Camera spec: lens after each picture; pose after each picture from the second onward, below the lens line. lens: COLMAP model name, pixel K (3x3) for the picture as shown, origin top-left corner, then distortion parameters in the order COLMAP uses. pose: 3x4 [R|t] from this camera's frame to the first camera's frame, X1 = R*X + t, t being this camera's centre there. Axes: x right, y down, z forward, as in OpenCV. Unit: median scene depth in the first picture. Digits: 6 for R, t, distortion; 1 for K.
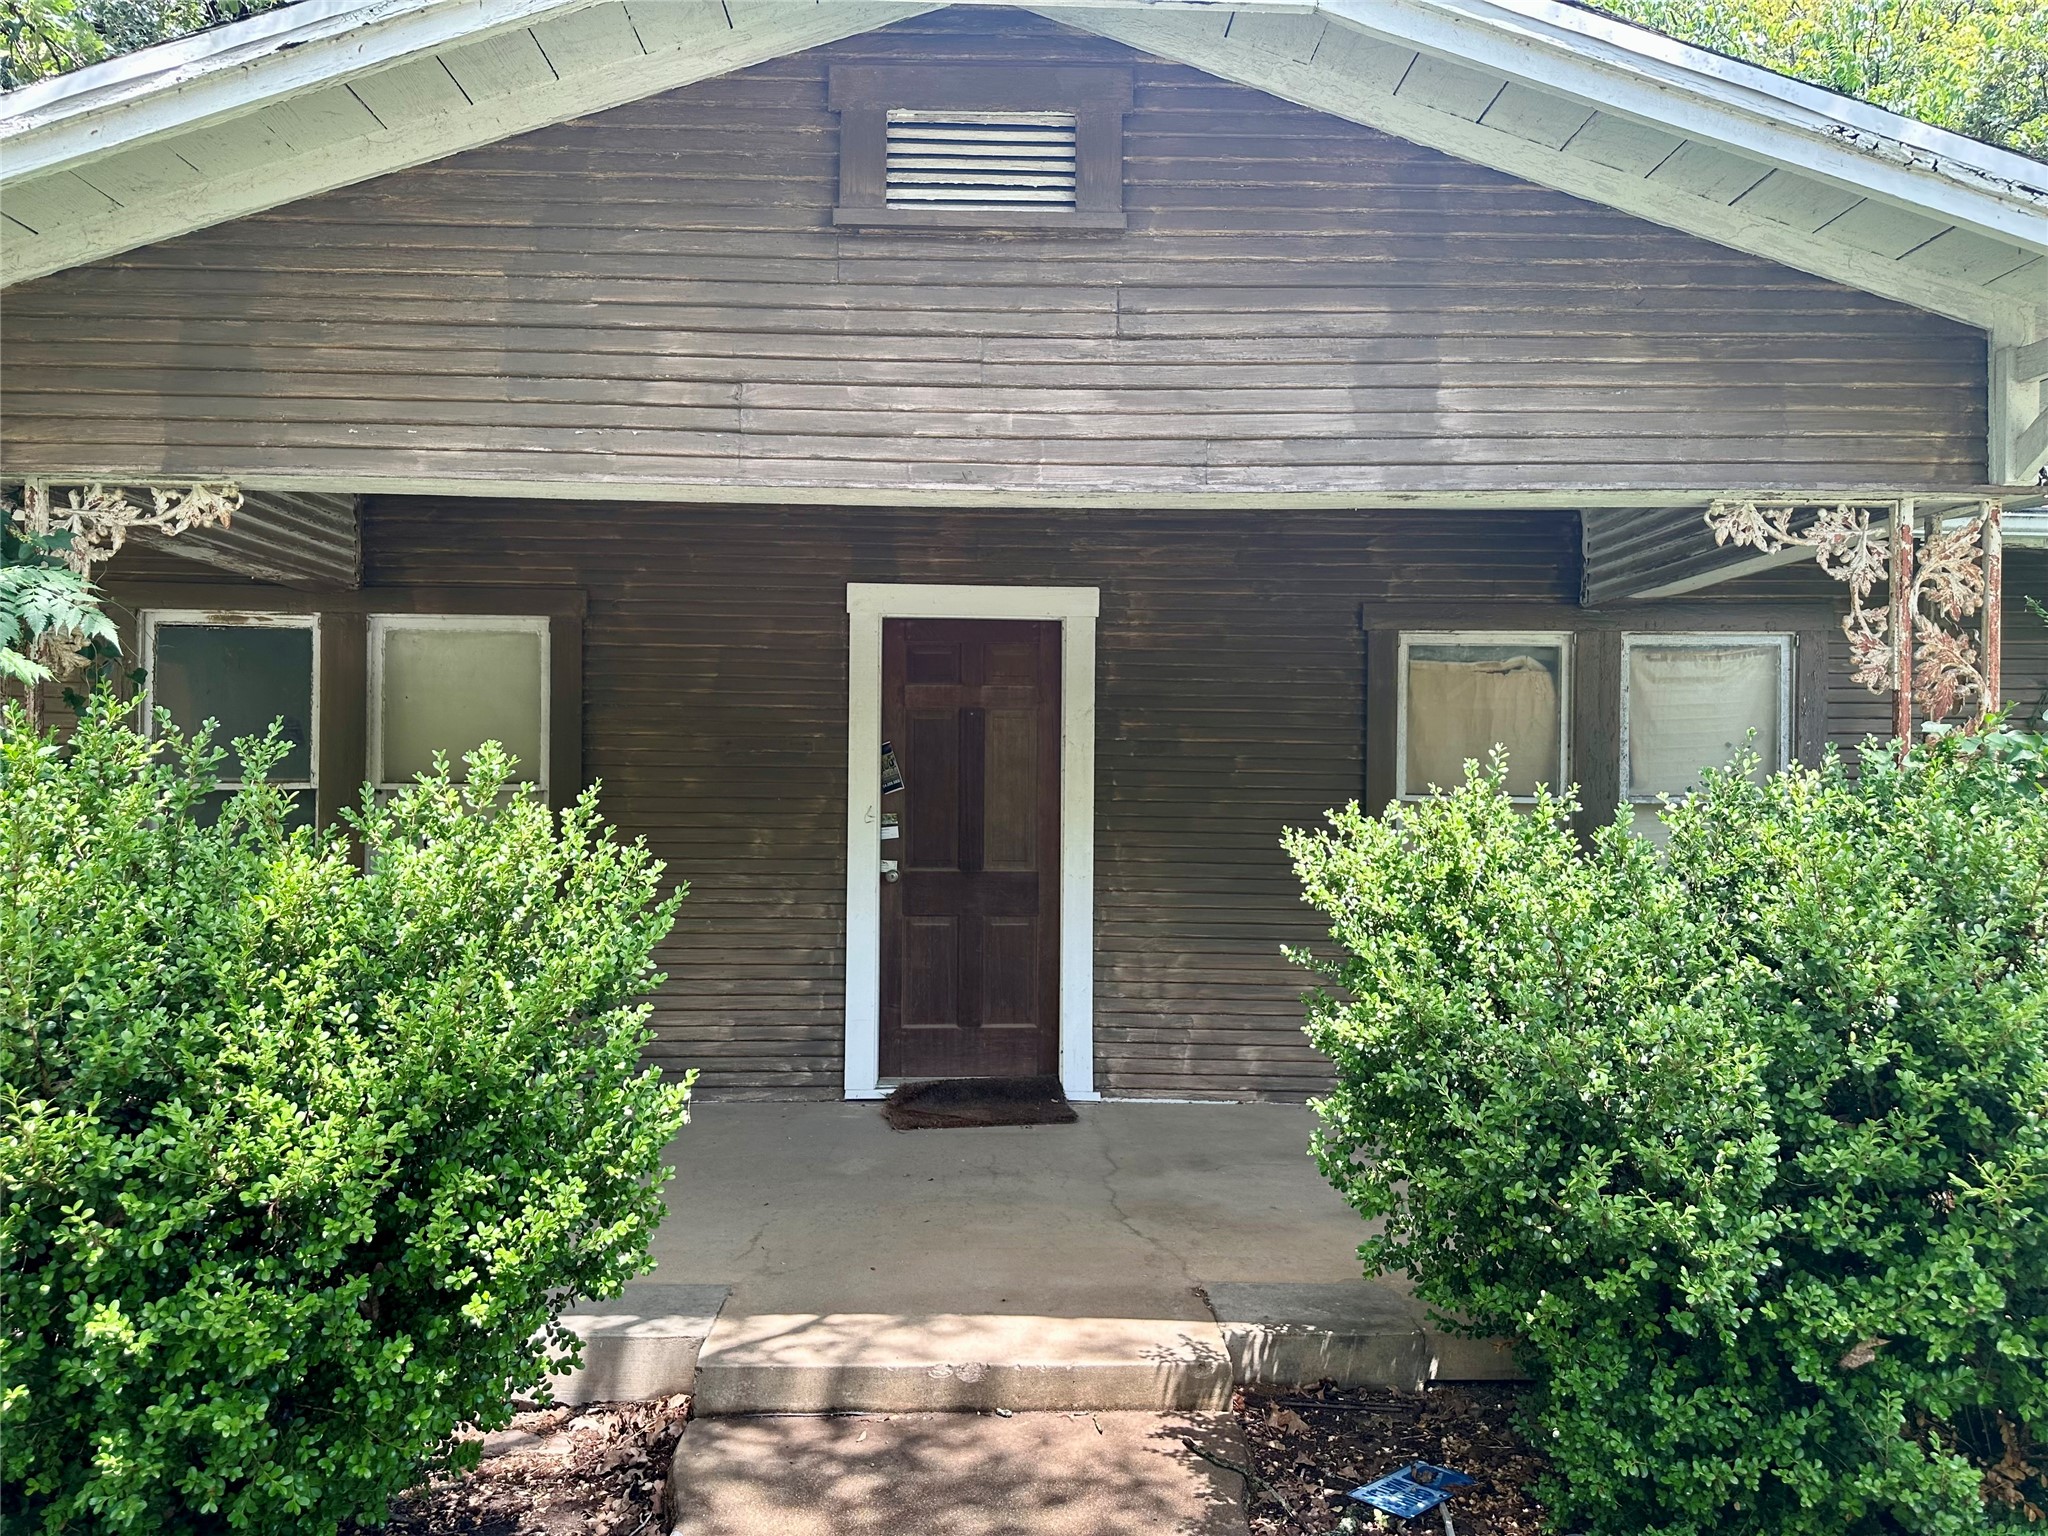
lens RADIAL K [[1473.7, 0, 1024.0], [0, 1473.7, 768.0], [0, 0, 1]] dist [0.031869, -0.002786]
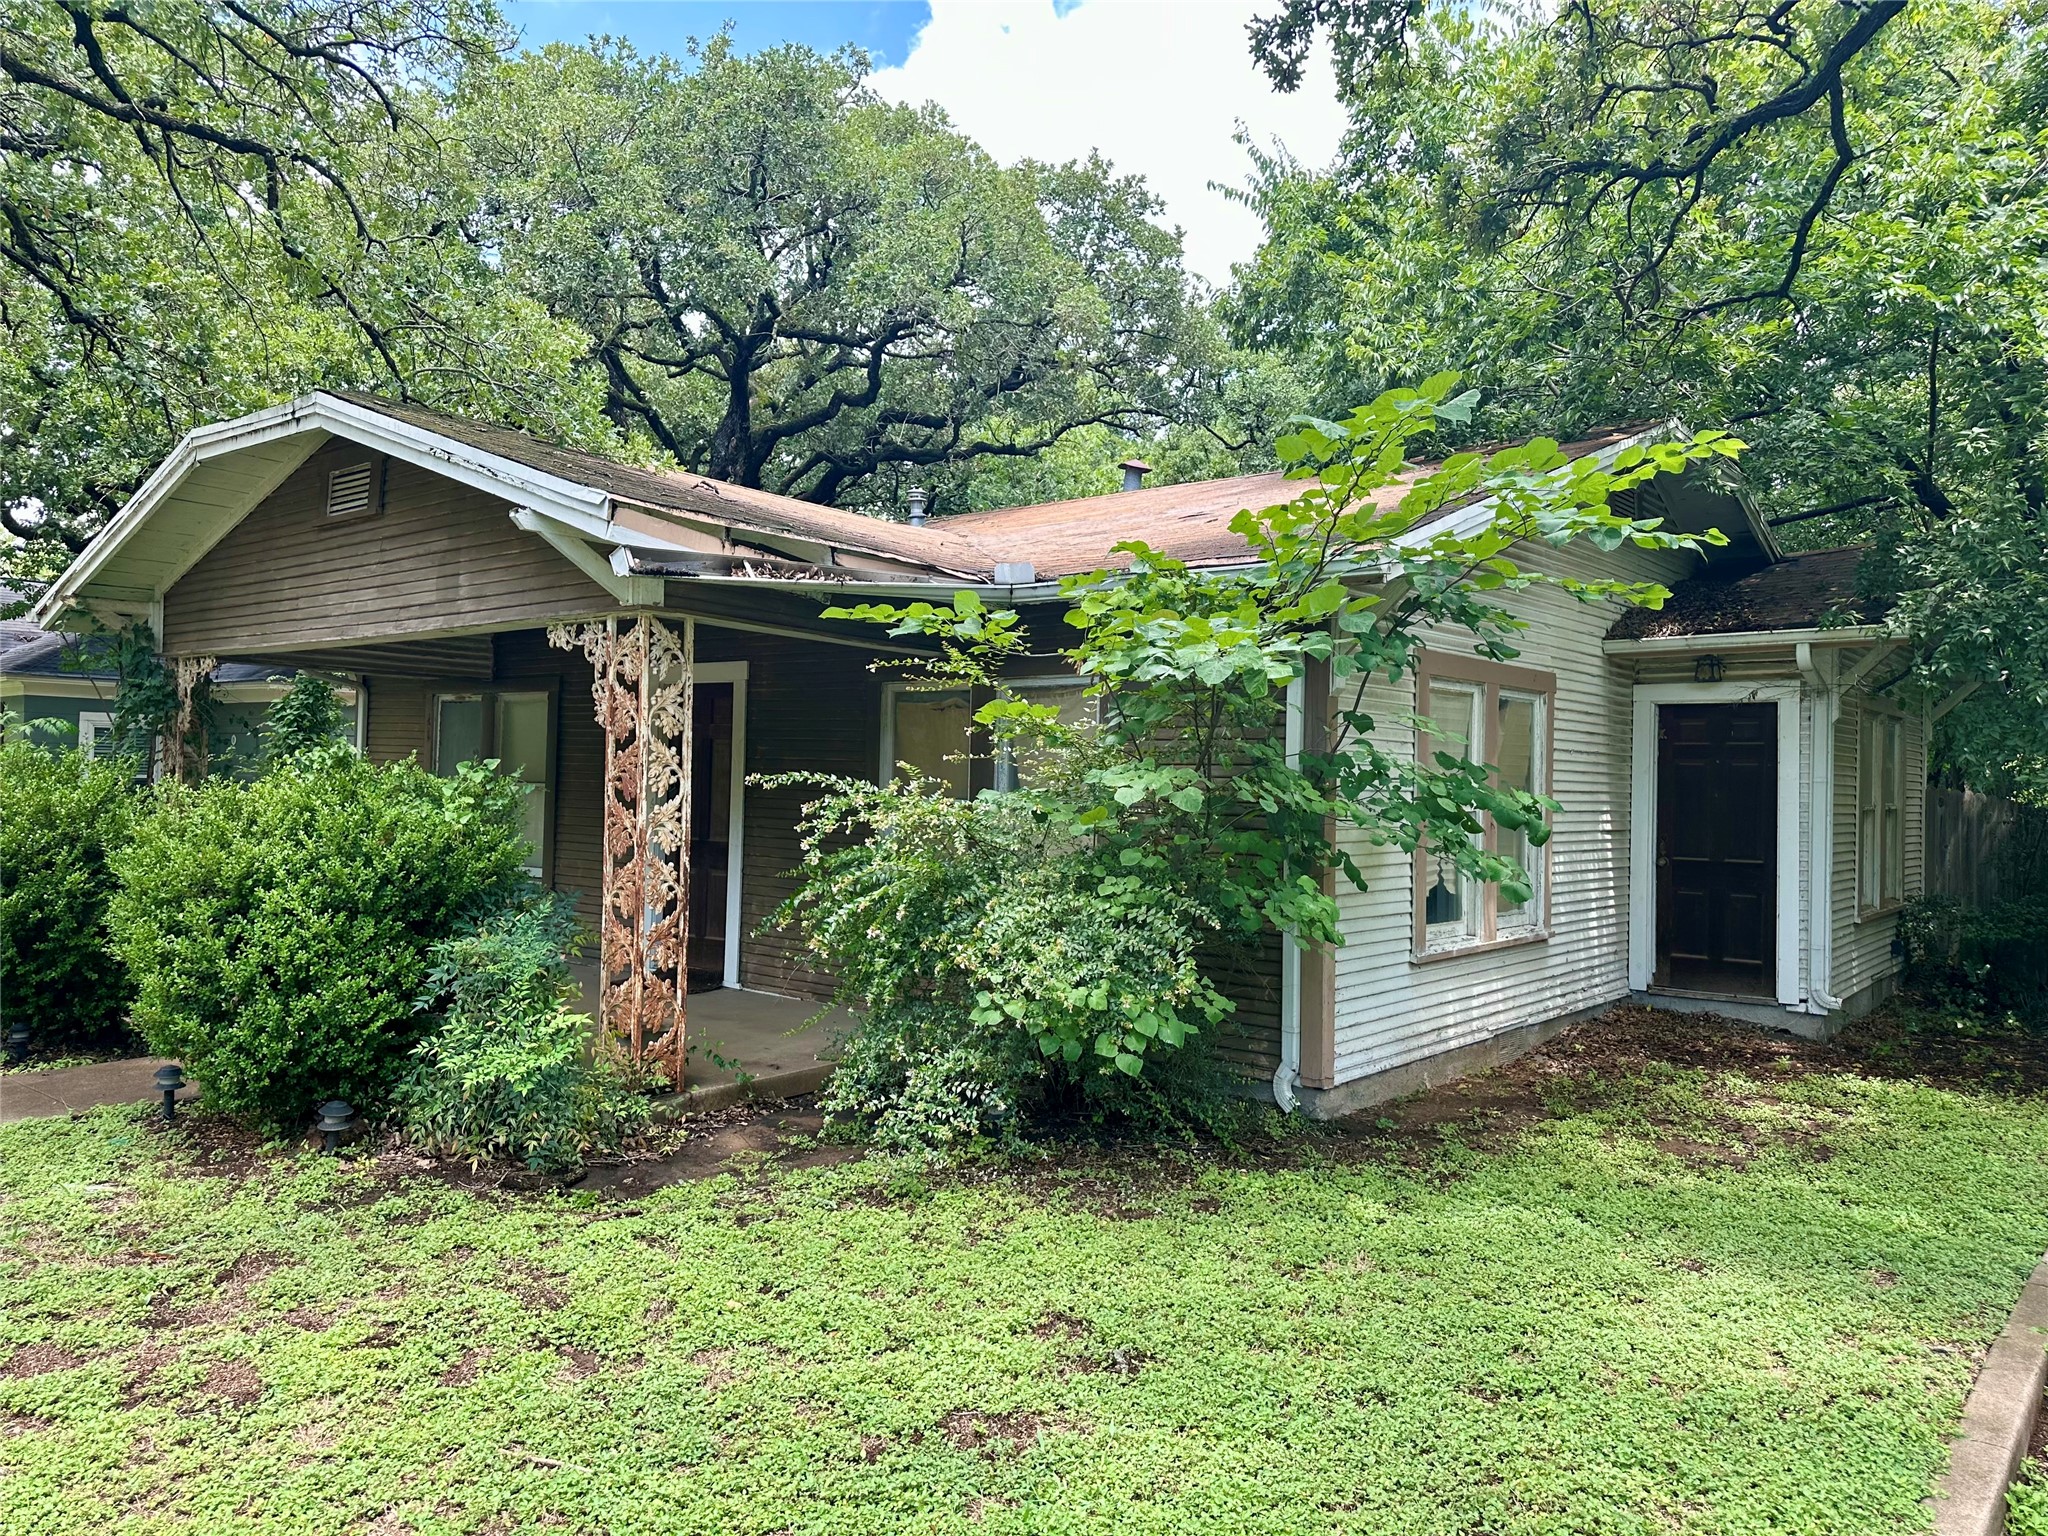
lens RADIAL K [[1473.7, 0, 1024.0], [0, 1473.7, 768.0], [0, 0, 1]] dist [0.031869, -0.002786]
pose [[0.742062, 0.001893, -0.670328, 2.121252], [-0.016097, 0.999758, -0.014997, 0.014391], [0.670138, 0.021920, 0.741913, 0.058081]]
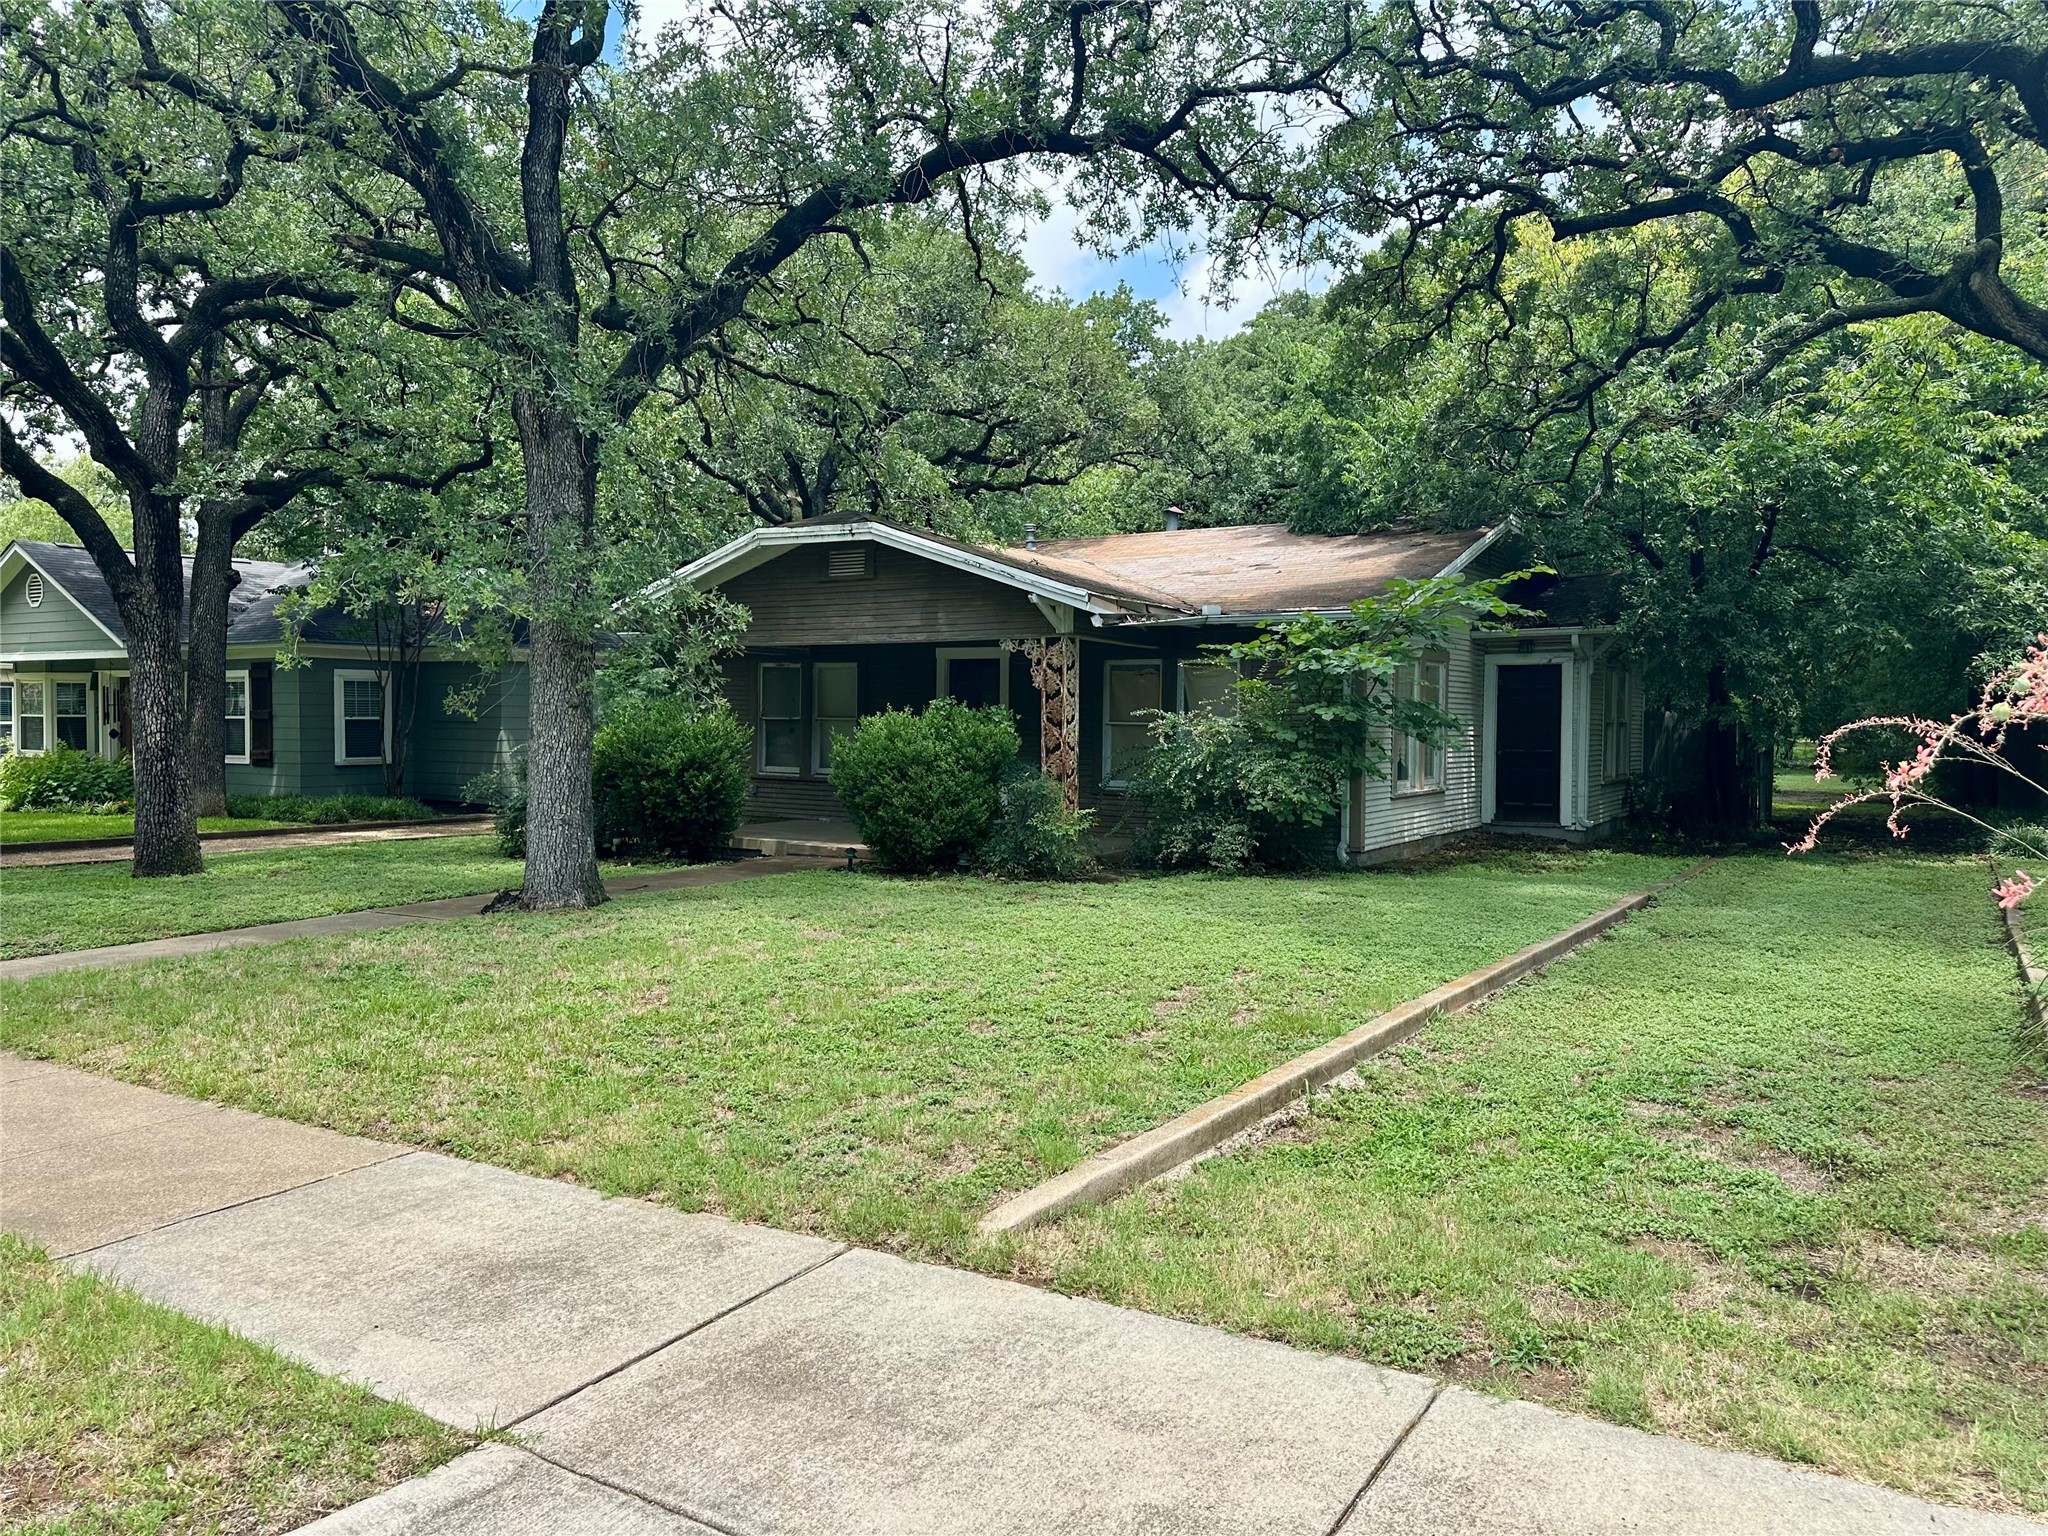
lens RADIAL K [[1437.4, 0, 1030.4], [0, 1437.4, 753.9], [0, 0, 1]] dist [0.102897, -0.000566]
pose [[0.819134, 0.017630, -0.573331, 2.655537], [-0.005686, 0.999728, 0.022619, 0.031448], [0.573574, -0.015268, 0.819011, -1.974950]]
